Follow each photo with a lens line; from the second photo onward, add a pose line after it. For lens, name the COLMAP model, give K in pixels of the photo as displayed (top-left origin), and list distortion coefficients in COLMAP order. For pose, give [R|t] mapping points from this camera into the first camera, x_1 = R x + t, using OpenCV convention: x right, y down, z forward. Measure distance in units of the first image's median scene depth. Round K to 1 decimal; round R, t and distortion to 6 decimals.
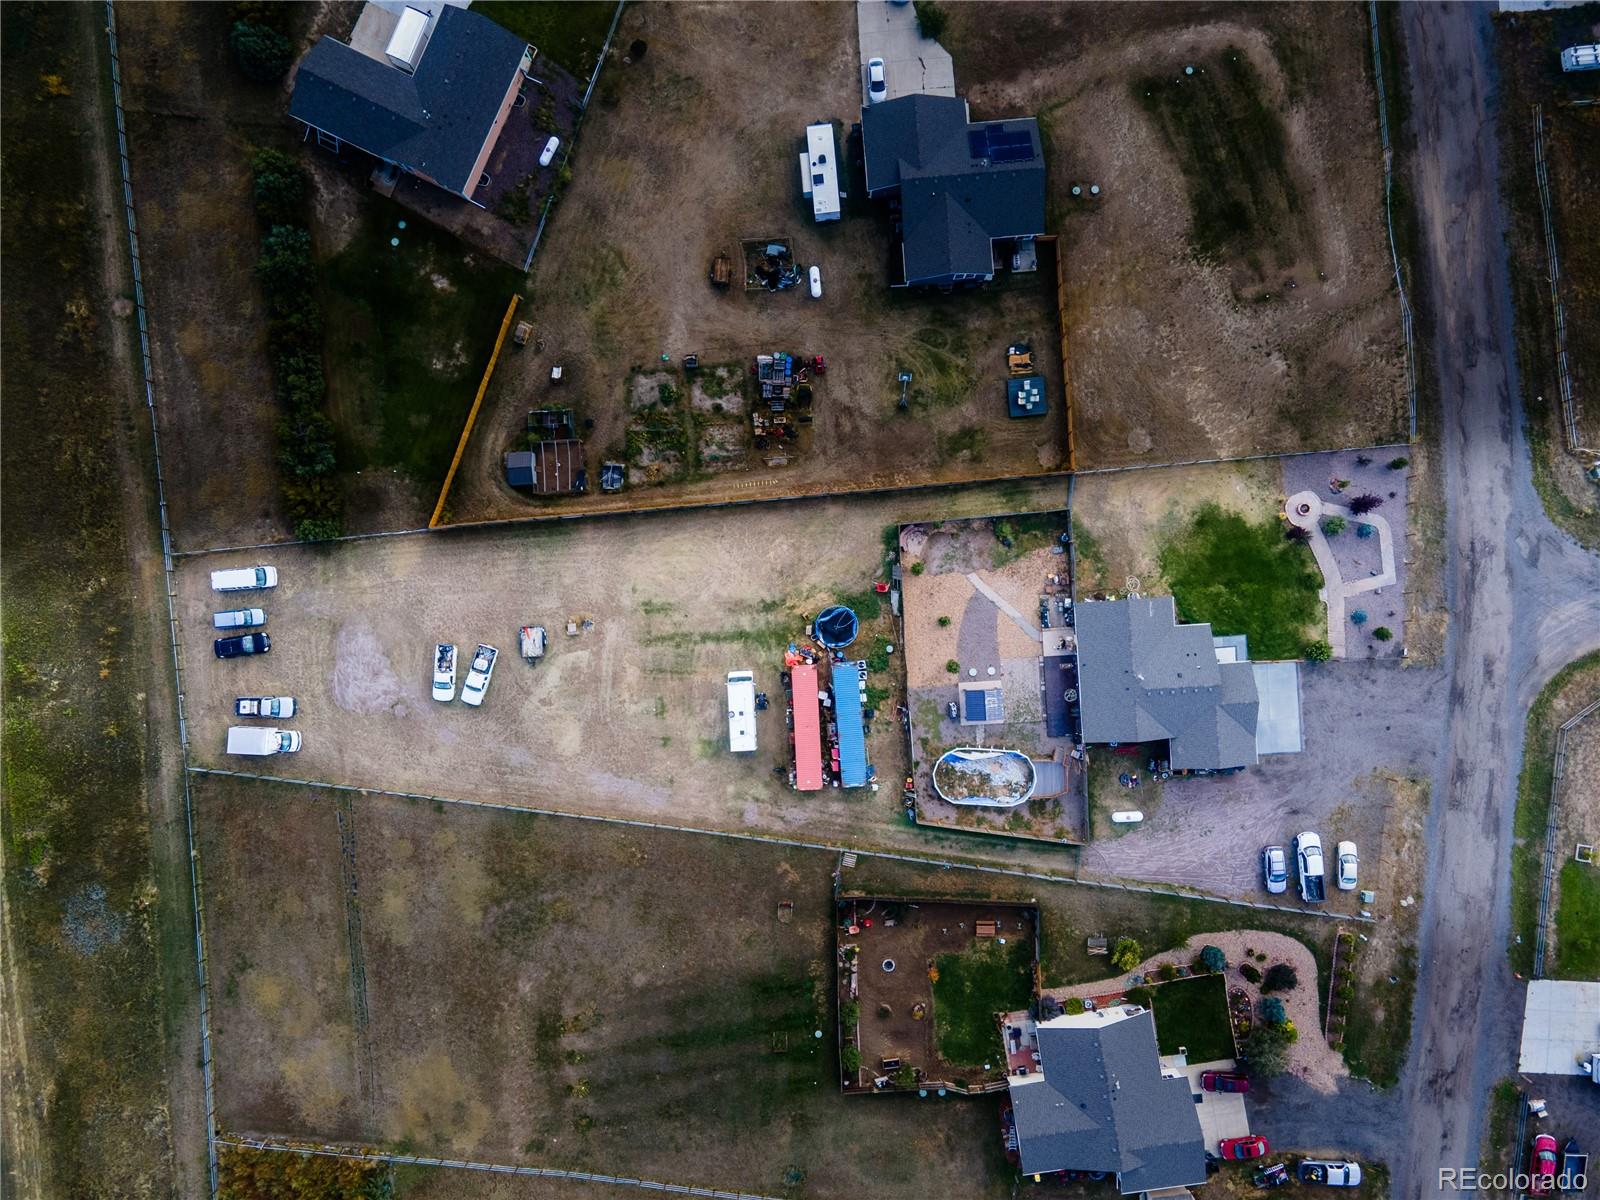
lens RADIAL K [[1190.7, 0, 798.5], [0, 1190.7, 601.0], [0, 0, 1]] dist [0.042373, -0.006293]
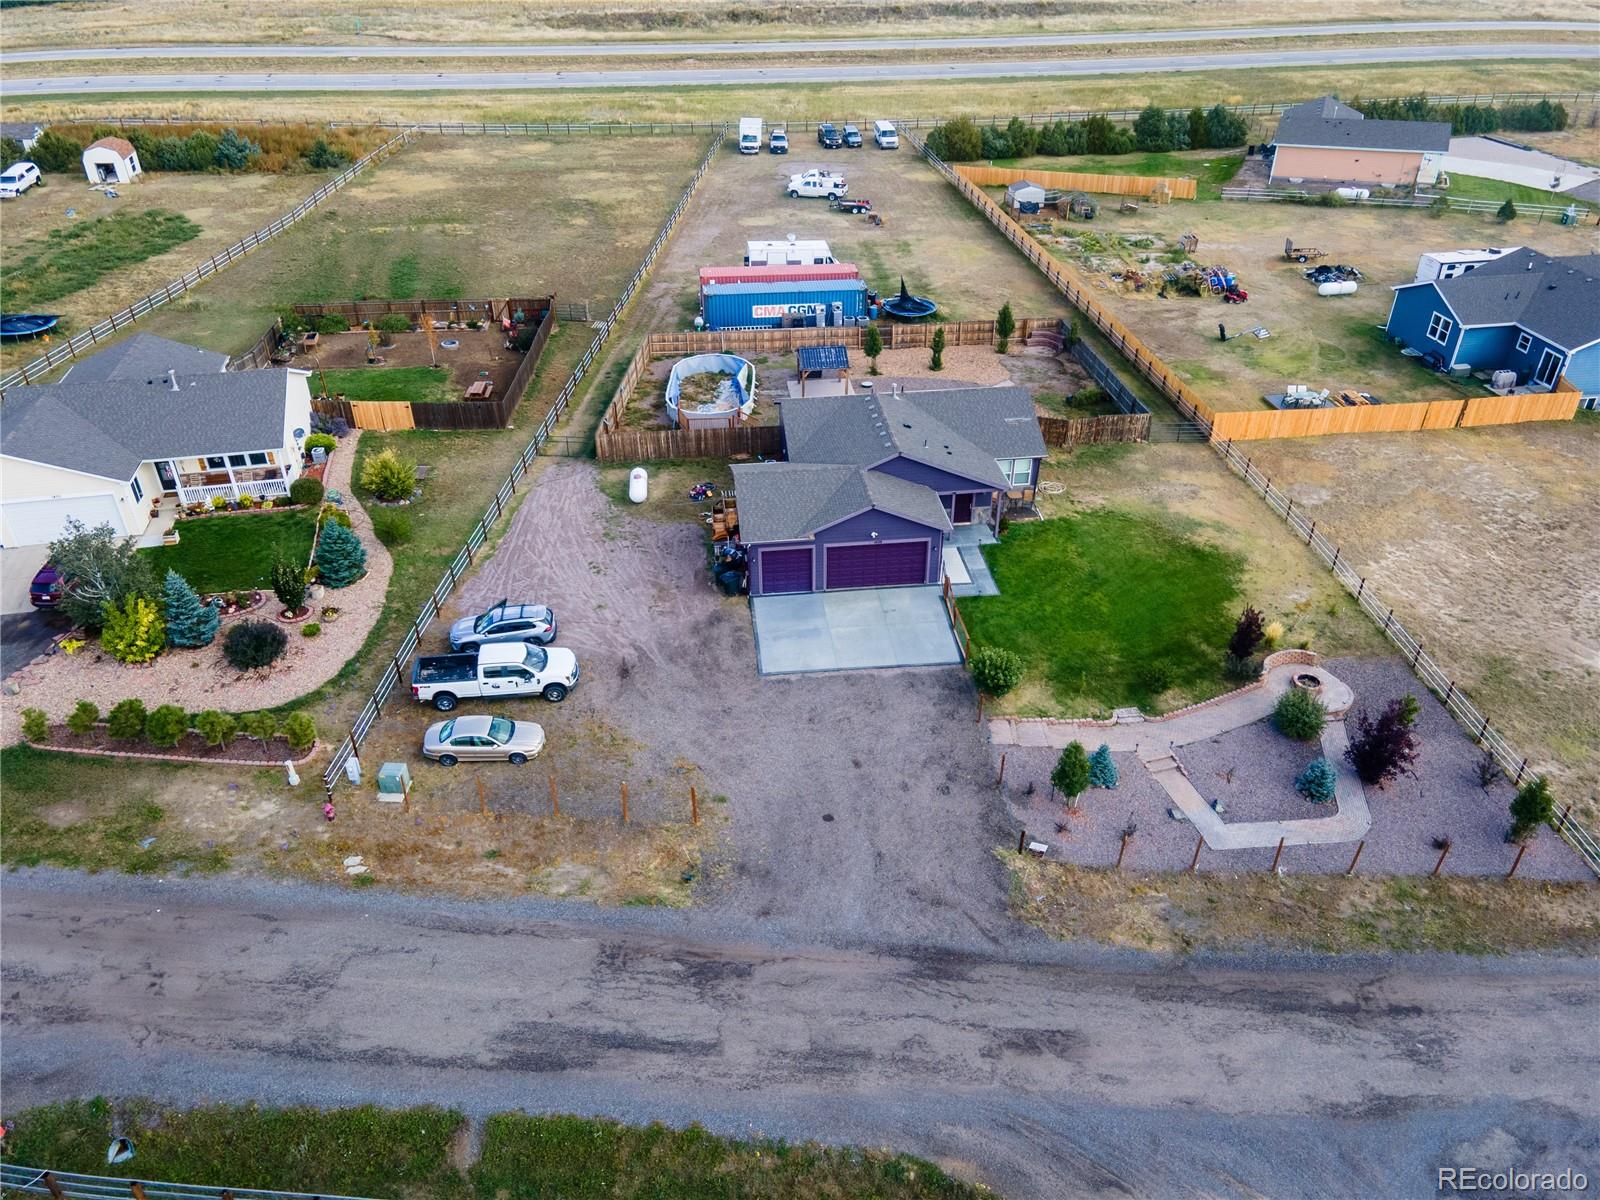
lens RADIAL K [[1190.7, 0, 801.8], [0, 1190.7, 600.3], [0, 0, 1]] dist [0.042373, -0.006293]
pose [[0.053532, 0.538305, -0.841048, 0.771520], [-0.998565, 0.029867, -0.044442, 0.129054], [0.001196, 0.842221, 0.539131, 0.739954]]
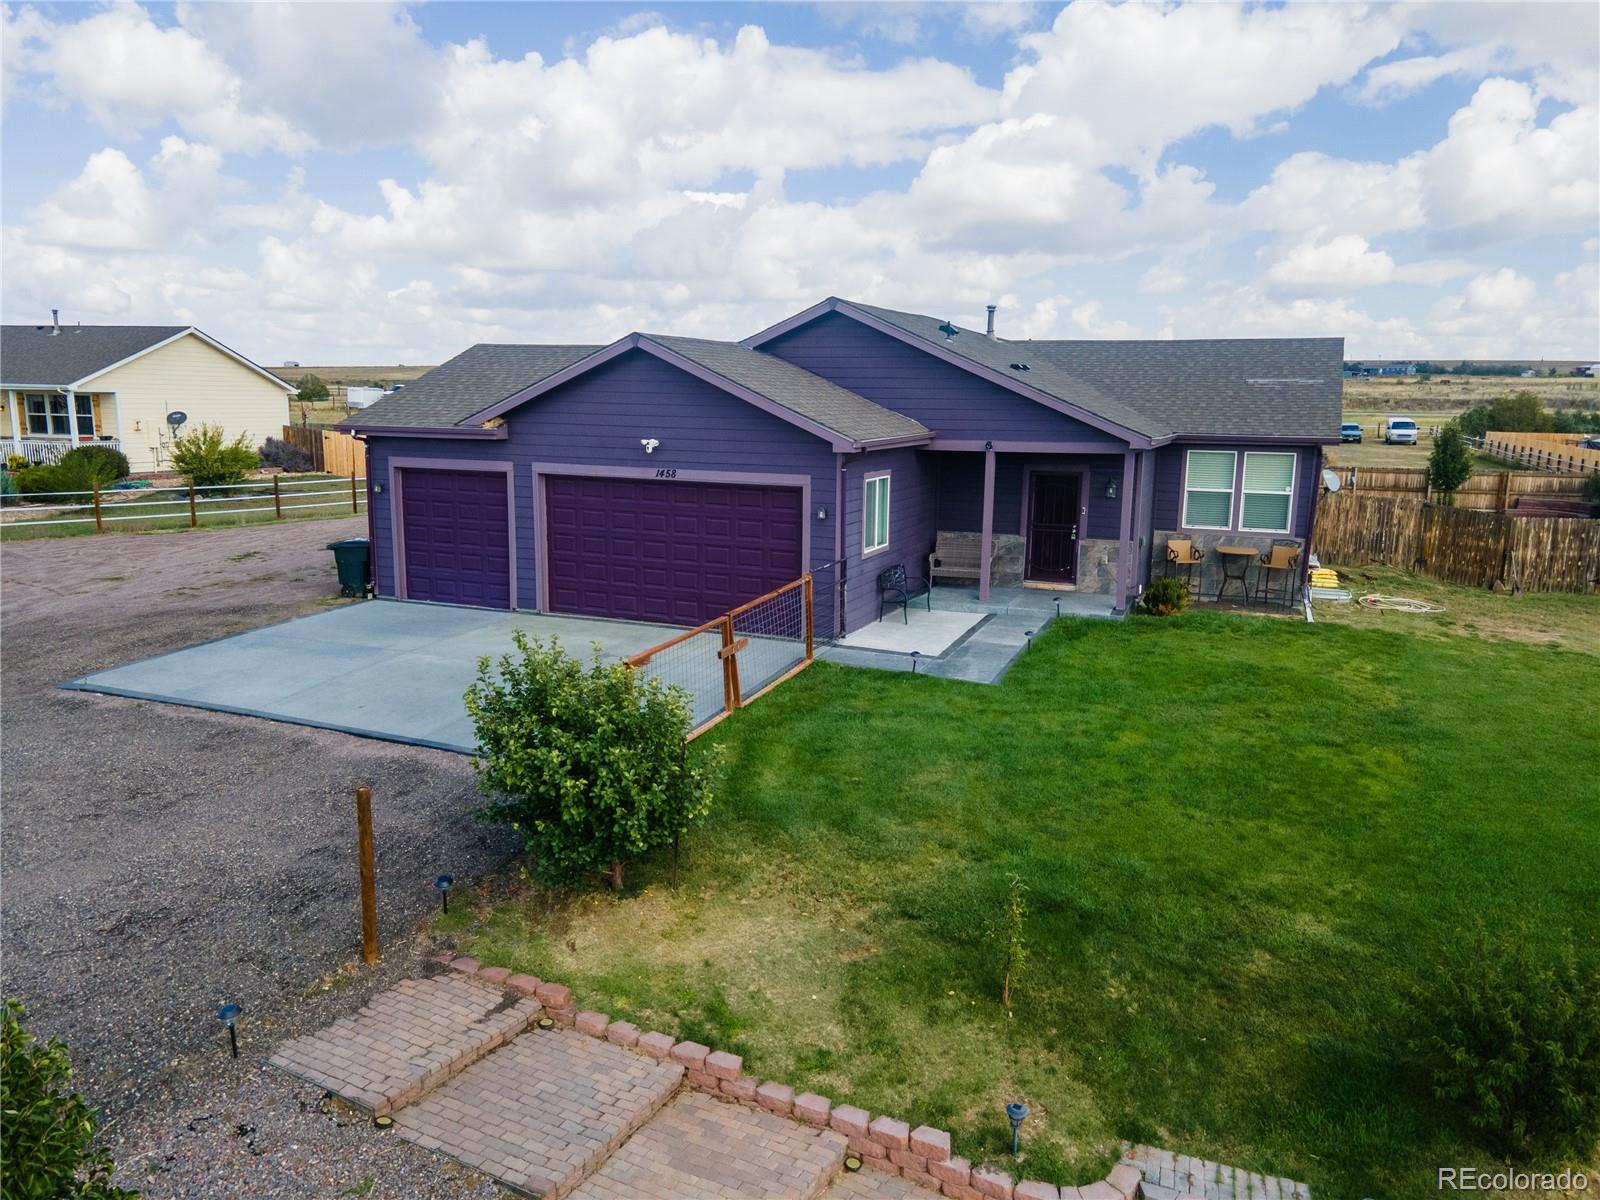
lens RADIAL K [[1190.7, 0, 802.2], [0, 1190.7, 599.3], [0, 0, 1]] dist [0.042373, -0.006293]
pose [[-0.431262, 0.156439, -0.888561, 0.501984], [-0.901926, -0.100174, 0.420113, -0.009412], [-0.023288, 0.982595, 0.184297, 0.962039]]
